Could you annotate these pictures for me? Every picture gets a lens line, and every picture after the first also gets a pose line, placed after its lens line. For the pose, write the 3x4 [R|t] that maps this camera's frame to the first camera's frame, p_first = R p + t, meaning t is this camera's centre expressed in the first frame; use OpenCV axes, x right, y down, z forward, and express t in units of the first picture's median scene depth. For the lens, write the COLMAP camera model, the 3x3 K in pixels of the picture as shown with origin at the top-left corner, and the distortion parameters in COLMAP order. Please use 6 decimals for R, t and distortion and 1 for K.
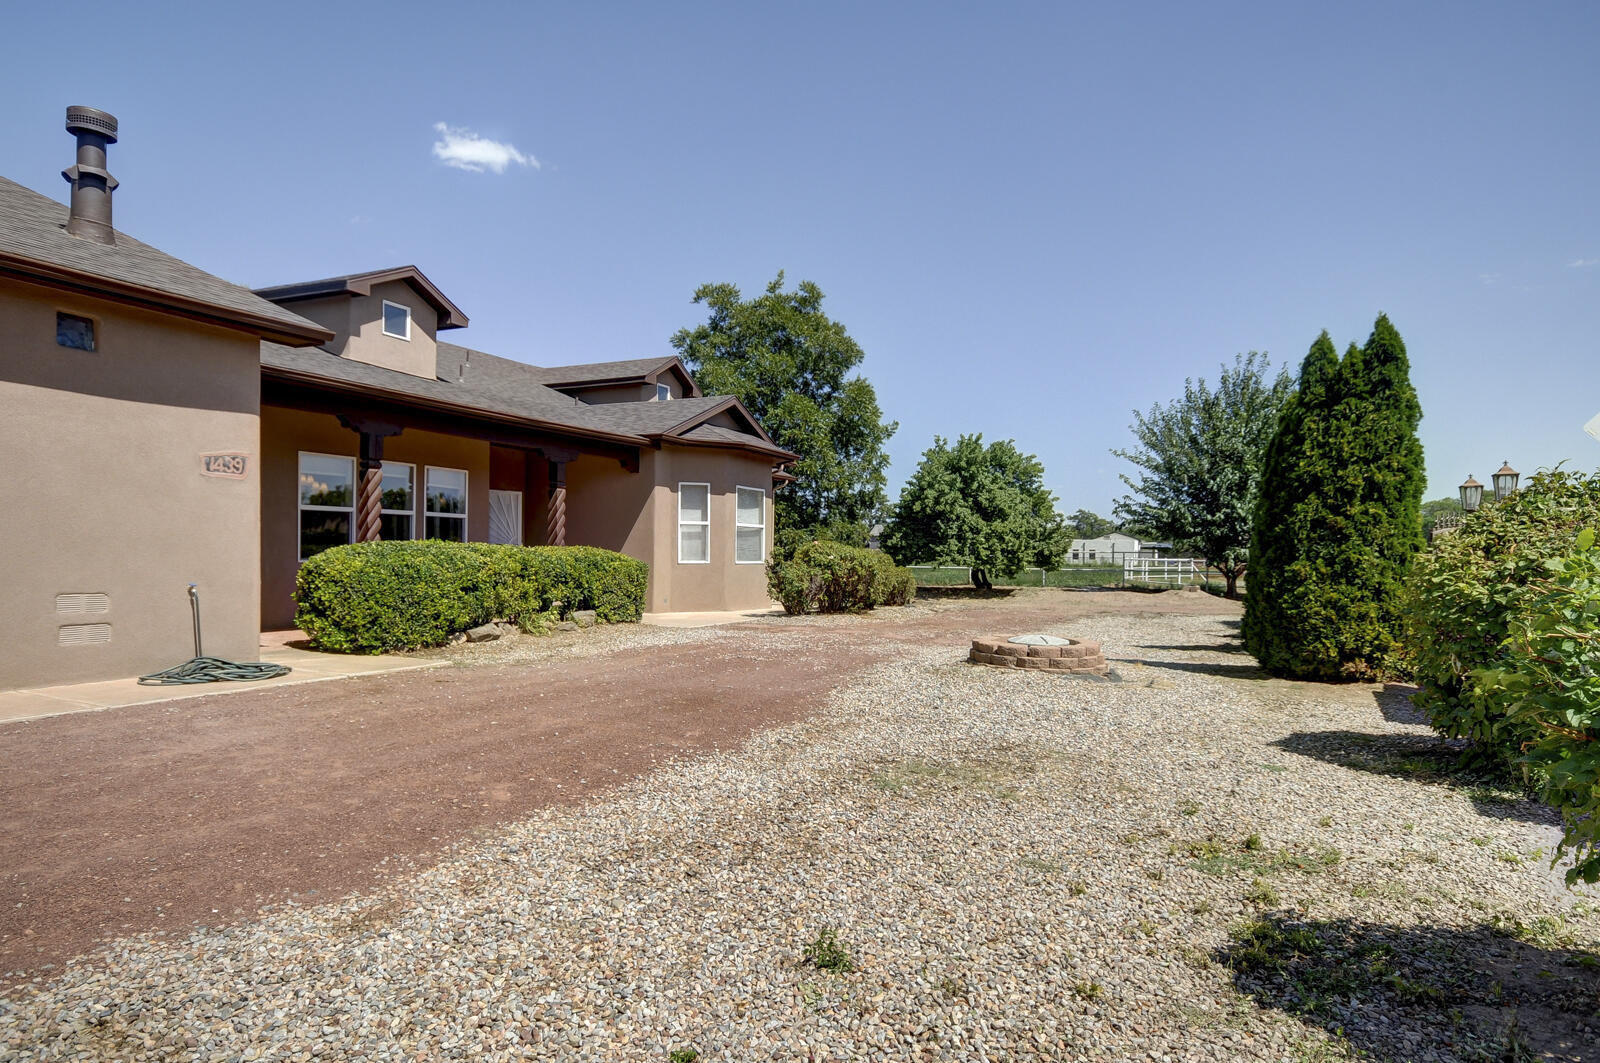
lens RADIAL K [[930.9, 0, 807.2], [0, 930.9, 563.7], [0, 0, 1]] dist [0.011894, 0.000958]
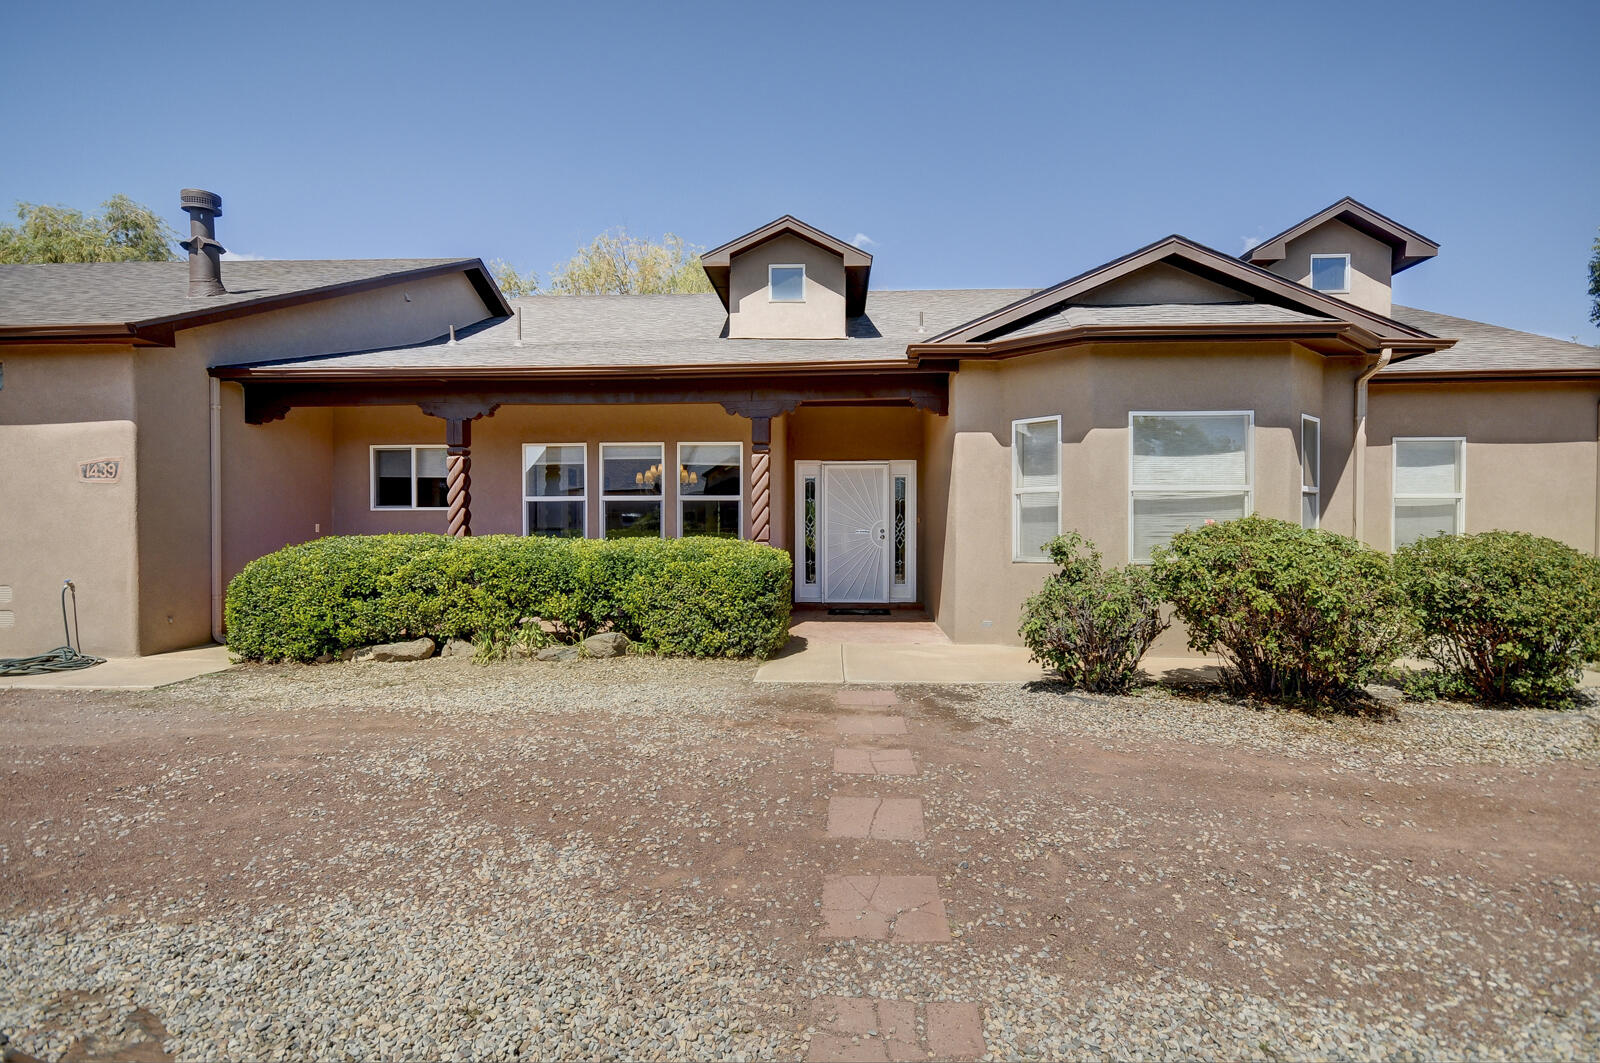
lens RADIAL K [[814.1, 0, 799.5], [0, 814.1, 528.3], [0, 0, 1]] dist [0.003839, -0.000283]
pose [[0.371540, -0.009666, -0.928366, 0.261551], [-0.003725, 0.999922, -0.011902, -0.013948], [0.928409, 0.007880, 0.371476, 0.647857]]
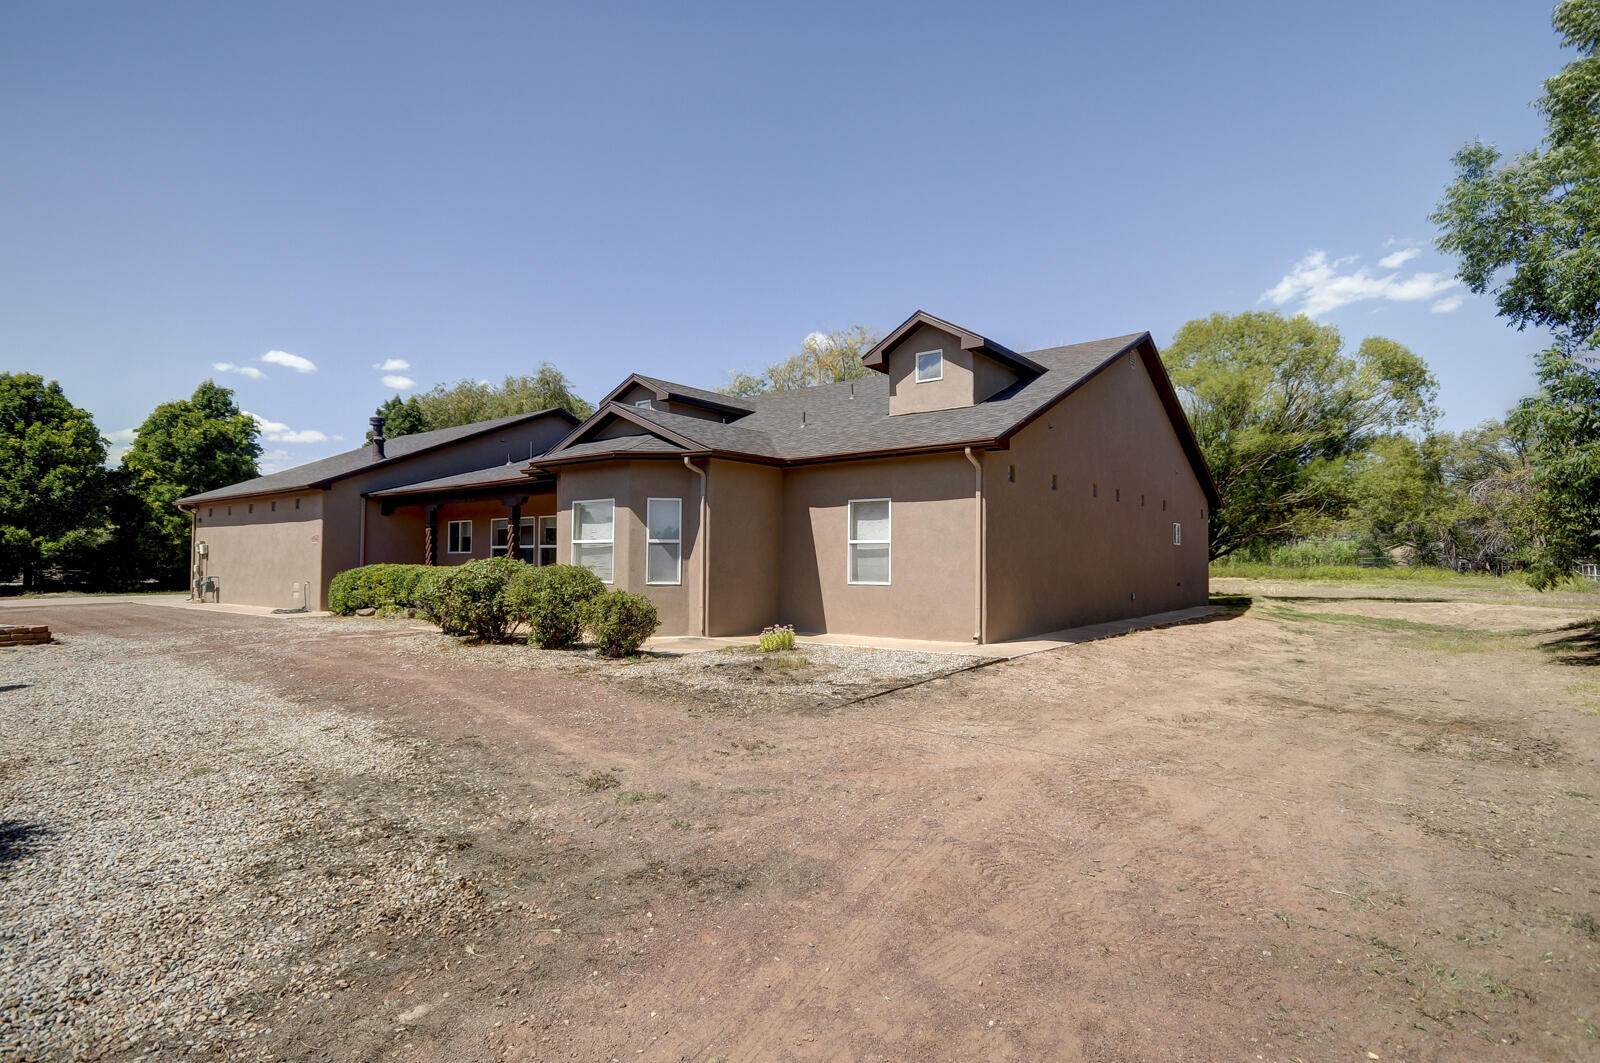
lens RADIAL K [[814.1, 0, 799.5], [0, 814.1, 528.3], [0, 0, 1]] dist [0.003839, -0.000283]
pose [[-0.226887, -0.053226, -0.972465, 0.664925], [-0.016288, 0.998573, -0.050855, -0.016835], [0.973785, 0.004301, -0.227431, 1.376712]]
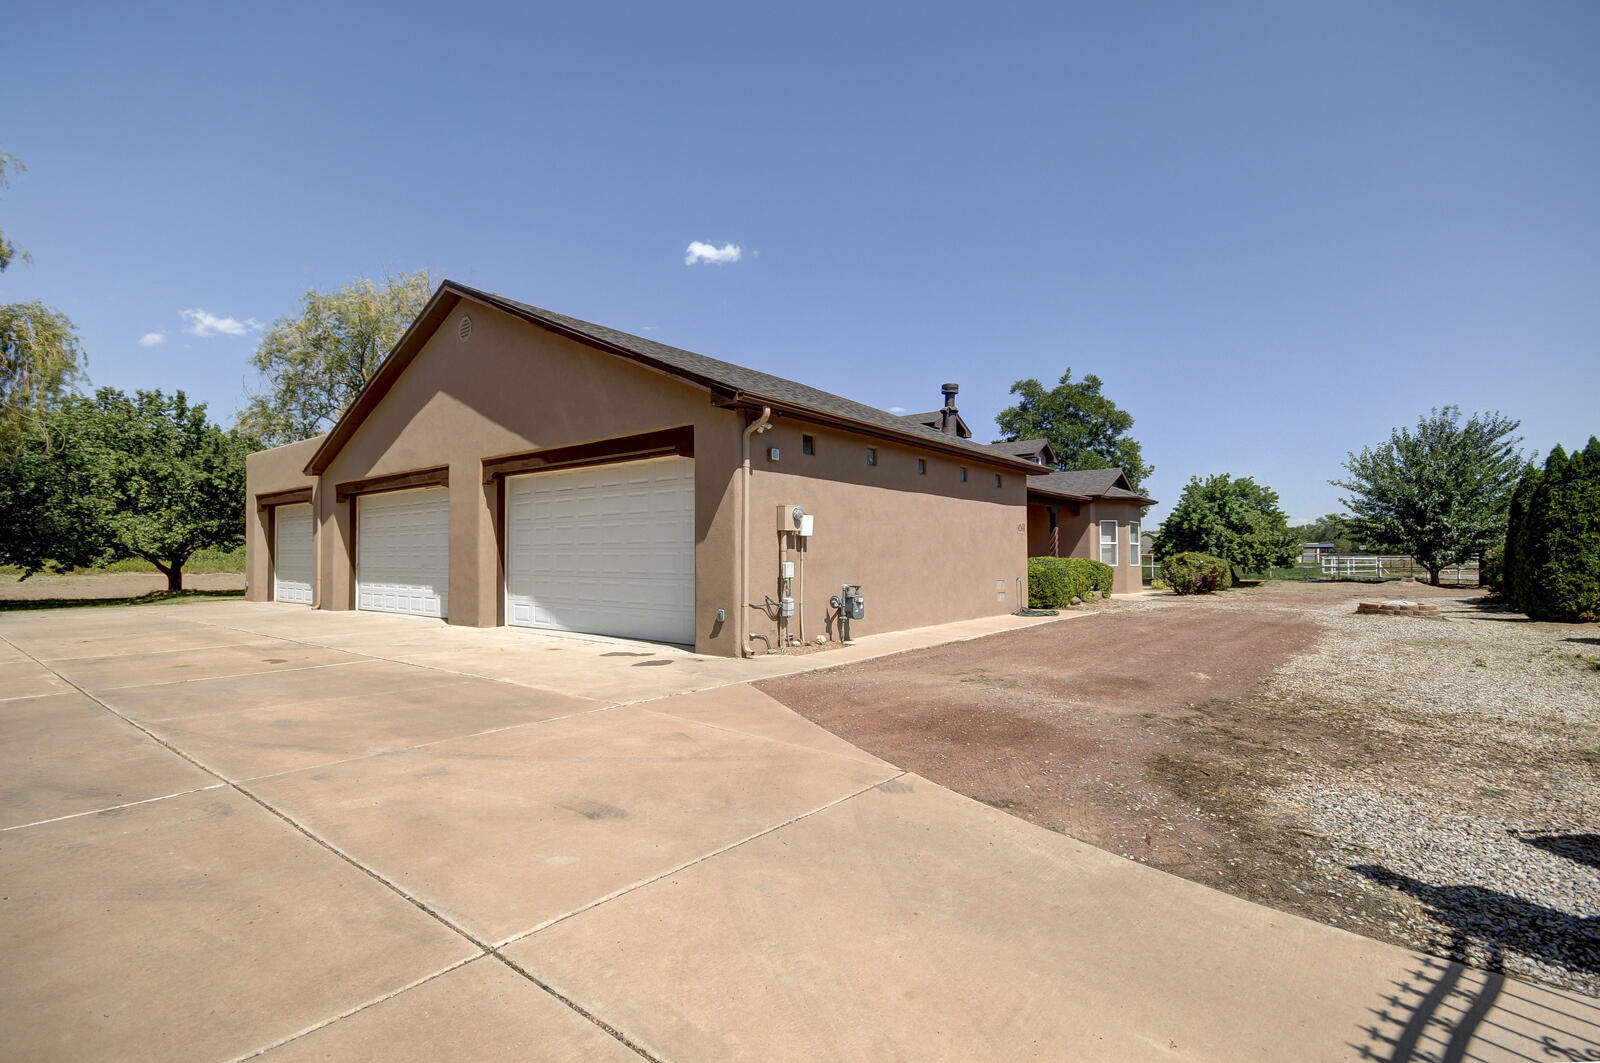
lens RADIAL K [[737.2, 0, 800.1], [0, 737.2, 543.2], [0, 0, 1]] dist [0.013454, -0.015089]
pose [[0.972314, -0.017751, -0.233004, -0.339641], [0.010785, 0.999457, -0.031134, -0.005876], [0.233431, 0.027759, 0.971977, -0.459095]]
